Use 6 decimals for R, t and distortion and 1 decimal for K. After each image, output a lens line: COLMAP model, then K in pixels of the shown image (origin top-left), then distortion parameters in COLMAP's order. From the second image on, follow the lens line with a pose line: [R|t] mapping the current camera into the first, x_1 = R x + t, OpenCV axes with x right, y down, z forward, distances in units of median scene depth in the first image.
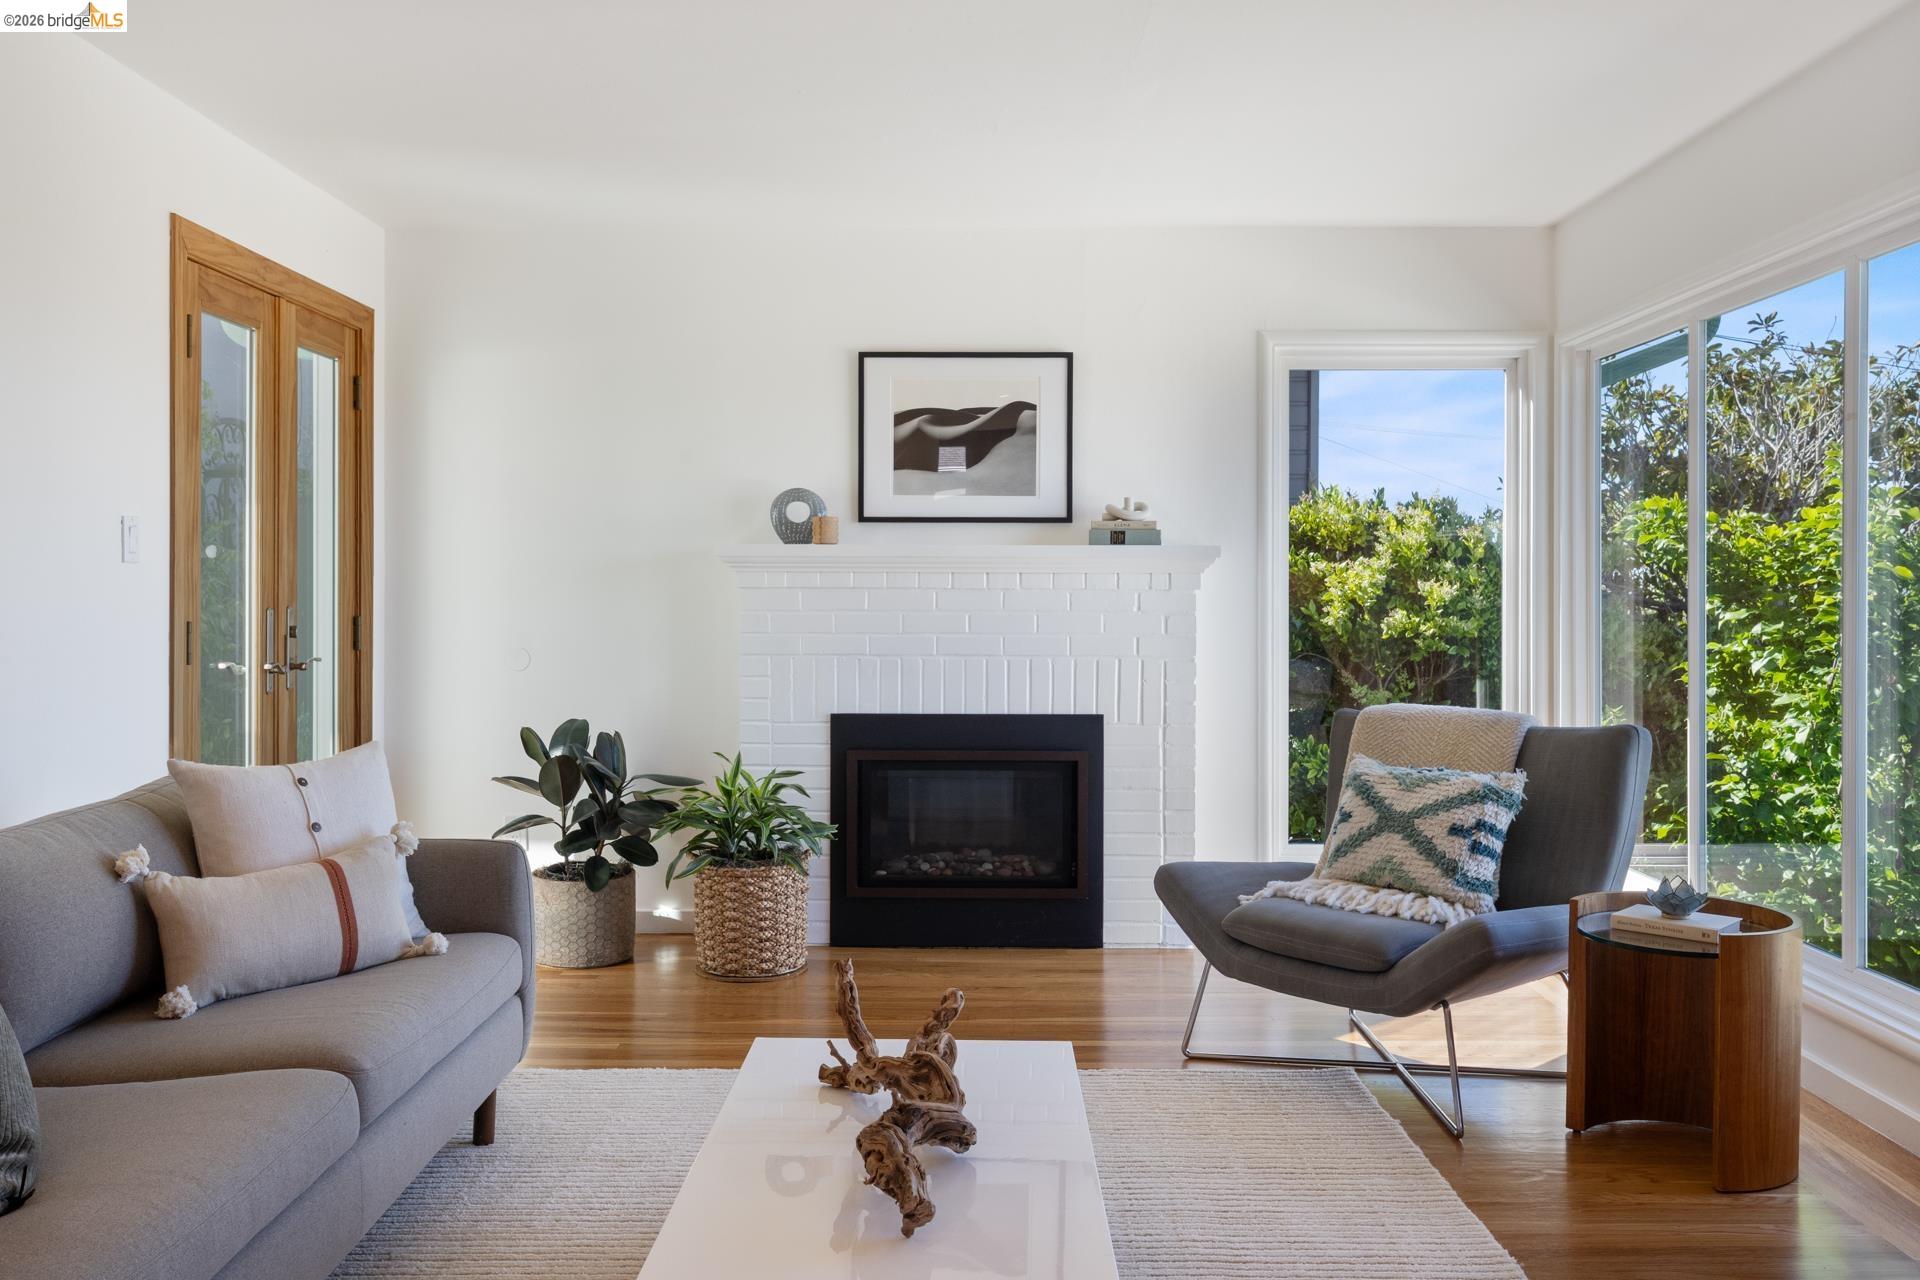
lens RADIAL K [[1580.4, 0, 956.6], [0, 1580.4, 594.7], [0, 0, 1]] dist [-0.002365, -0.001497]
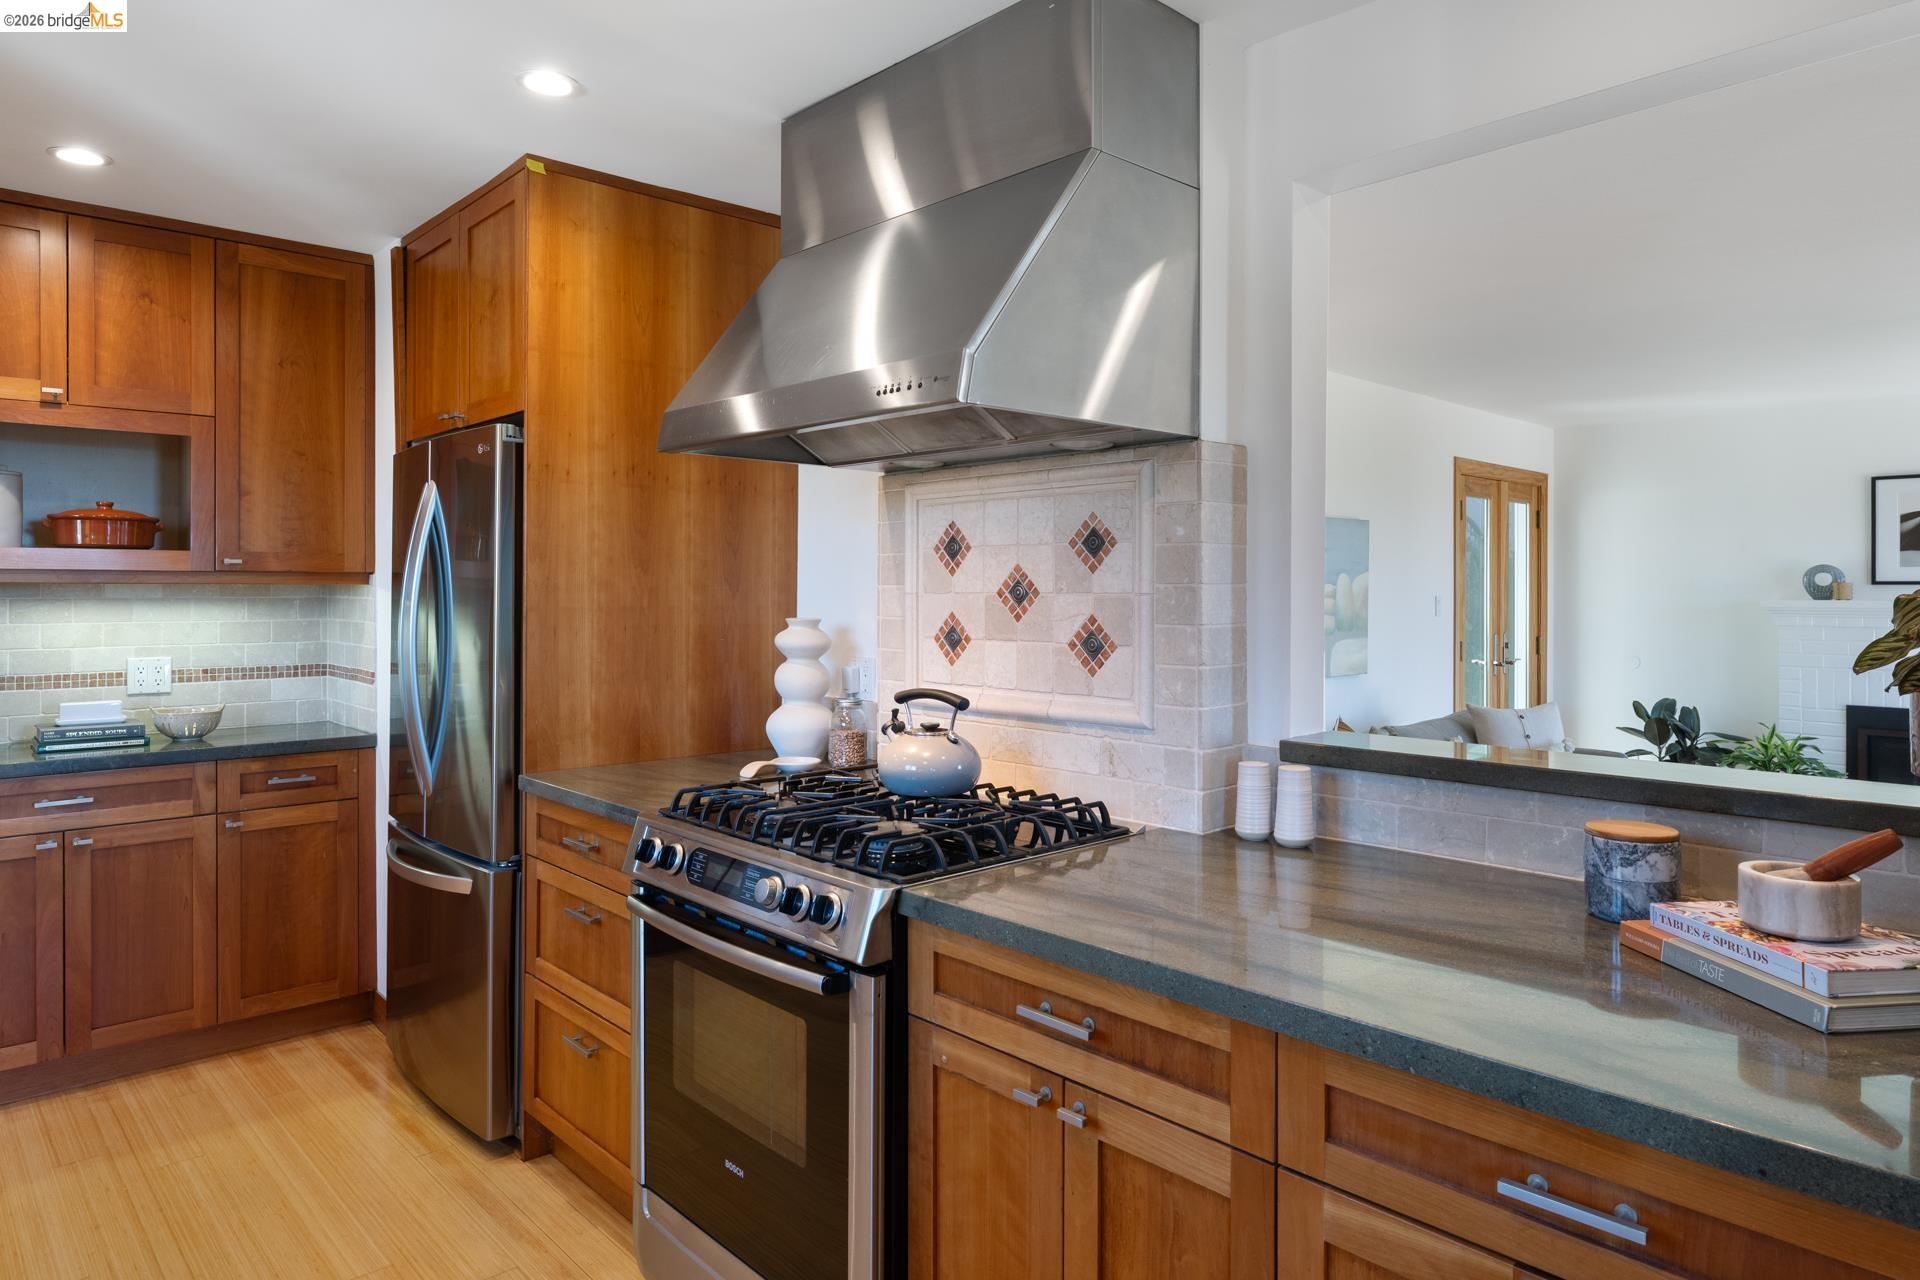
lens RADIAL K [[1157.0, 0, 958.5], [0, 1157.0, 595.8], [0, 0, 1]] dist [-0.004682, -0.002359]
pose [[0.686973, 0.001480, -0.726682, 0.158287], [-0.000071, 0.999998, 0.001969, -0.039692], [0.726683, -0.001301, 0.686971, -0.483756]]
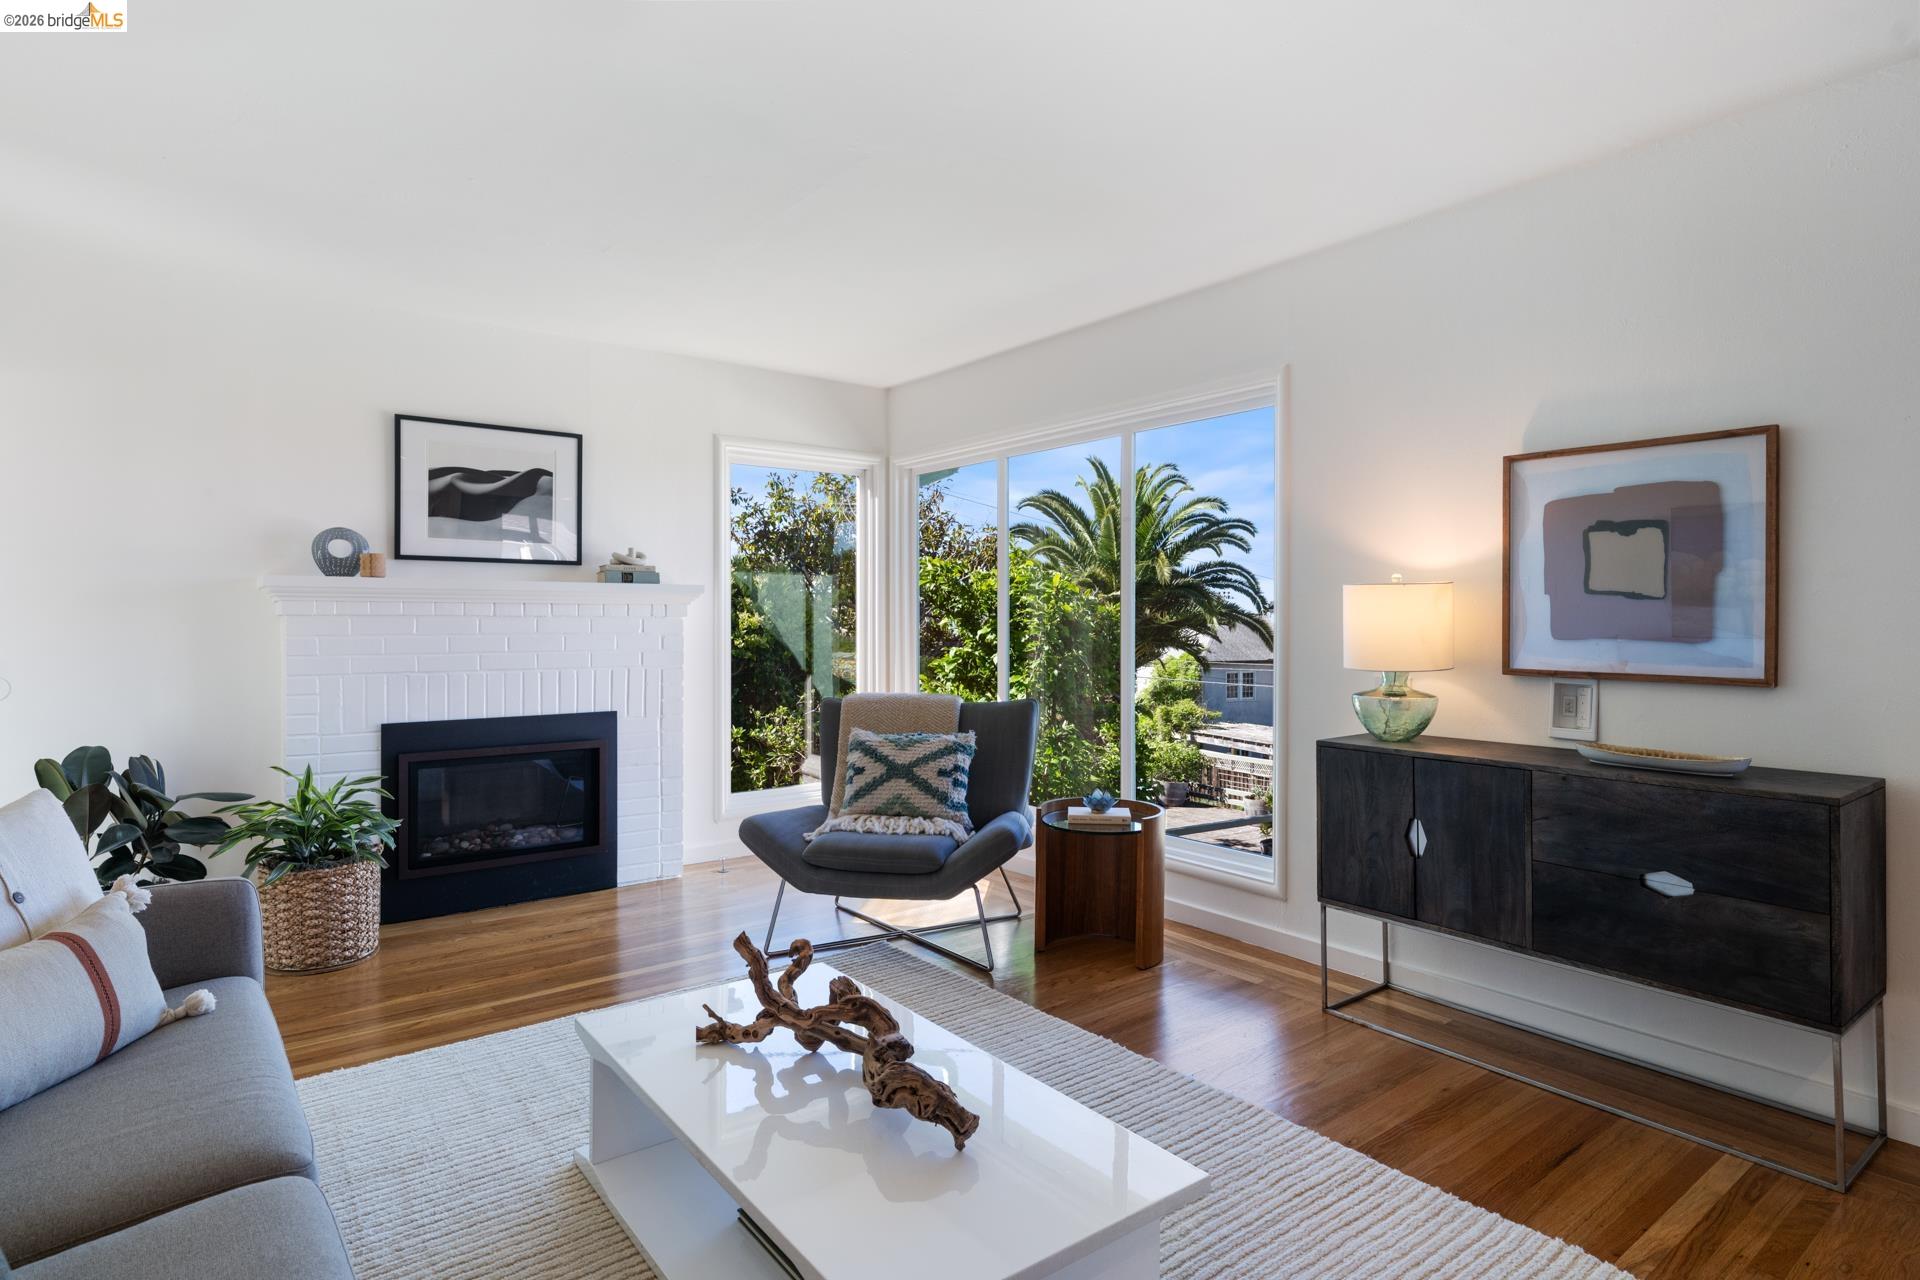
lens RADIAL K [[1010.1, 0, 957.9], [0, 1010.1, 625.6], [0, 0, 1]] dist [0.003943, 0.000959]
pose [[0.786725, -0.005158, 0.617282, -0.211138], [0.002109, 0.999982, 0.005669, -0.000012], [-0.617300, -0.003158, 0.786722, 0.162901]]
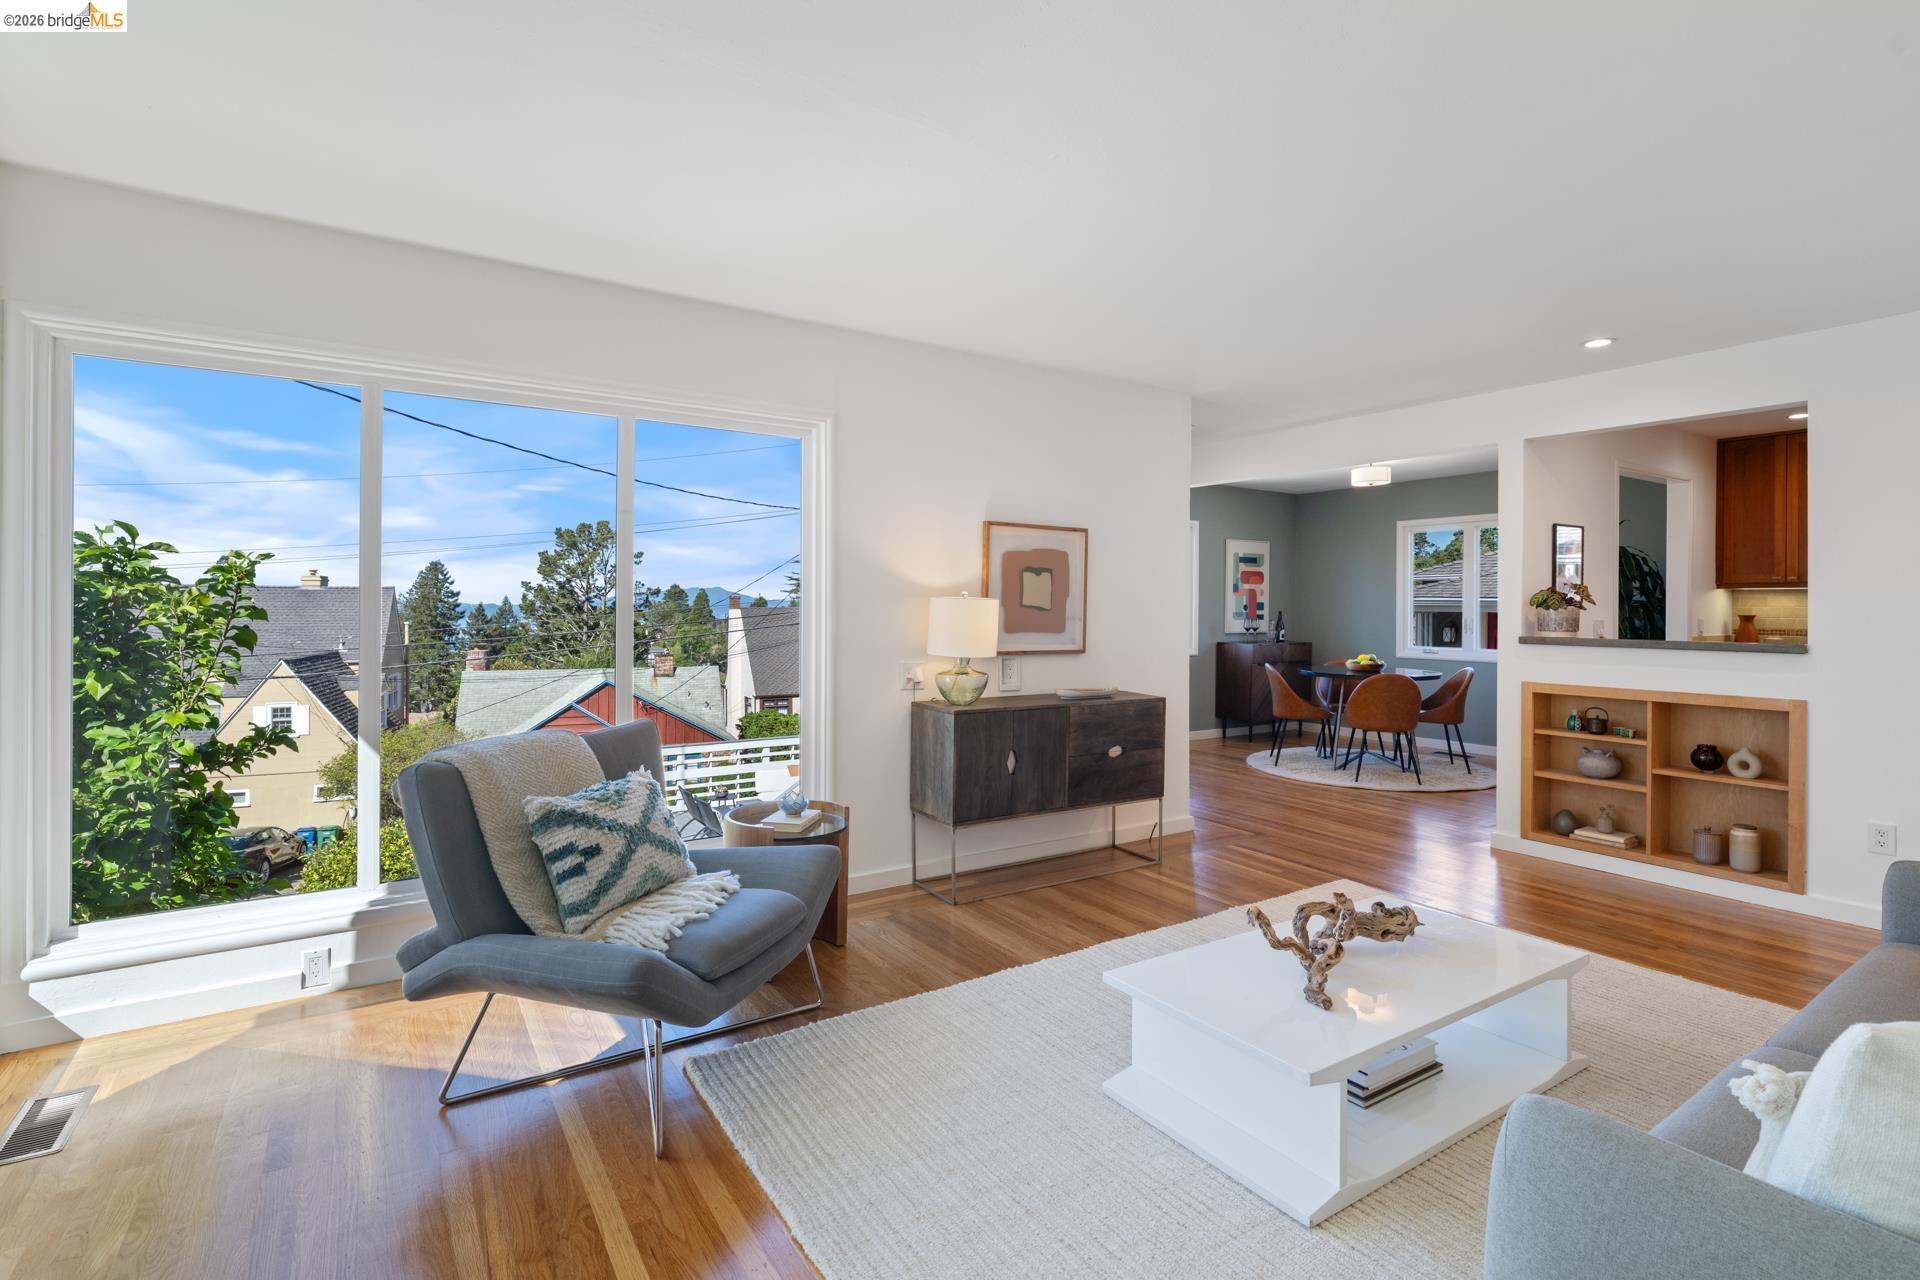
lens RADIAL K [[900.3, 0, 1011.1], [0, 900.3, 614.4], [0, 0, 1]] dist [-0.000612, -0.000299]
pose [[-0.578712, -0.012570, 0.815435, -0.299921], [-0.007600, 0.999921, 0.010021, -0.014541], [-0.815497, -0.000398, -0.578761, 0.896992]]
